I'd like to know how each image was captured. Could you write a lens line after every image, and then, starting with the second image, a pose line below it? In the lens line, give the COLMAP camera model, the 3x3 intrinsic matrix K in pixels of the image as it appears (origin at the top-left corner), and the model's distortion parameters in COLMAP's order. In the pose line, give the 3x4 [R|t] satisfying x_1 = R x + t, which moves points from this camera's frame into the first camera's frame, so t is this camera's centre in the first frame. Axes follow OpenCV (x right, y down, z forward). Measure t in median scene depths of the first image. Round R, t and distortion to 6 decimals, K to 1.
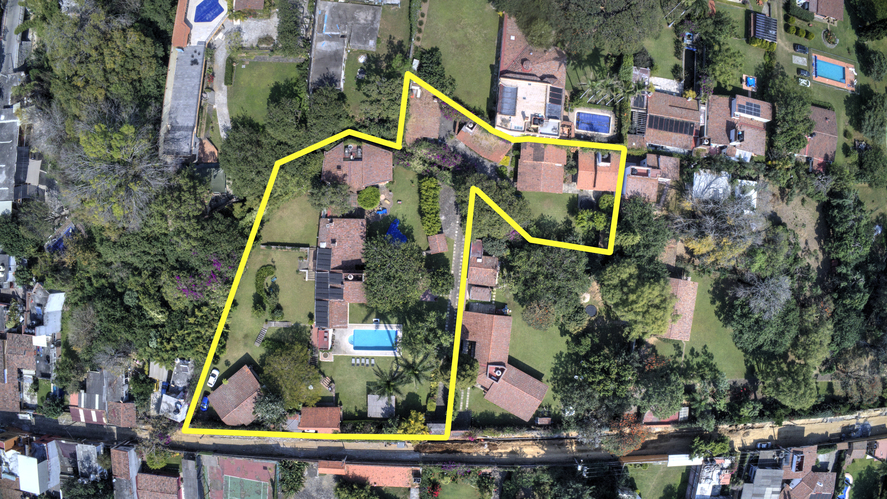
lens RADIAL K [[588.0, 0, 443.5], [0, 588.0, 249.5], [0, 0, 1]] dist [-0.234248, 0.051268]
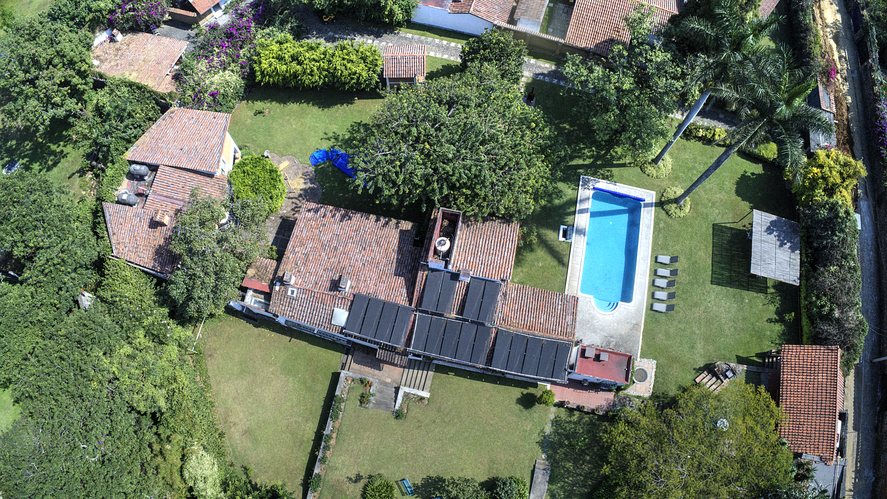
lens RADIAL K [[588.0, 0, 443.5], [0, 588.0, 249.5], [0, 0, 1]] dist [-0.234248, 0.051268]
pose [[0.187817, -0.937930, 0.291569, -0.255799], [0.982002, 0.185337, -0.036366, 0.058961], [-0.019929, 0.293152, 0.955858, 0.634423]]
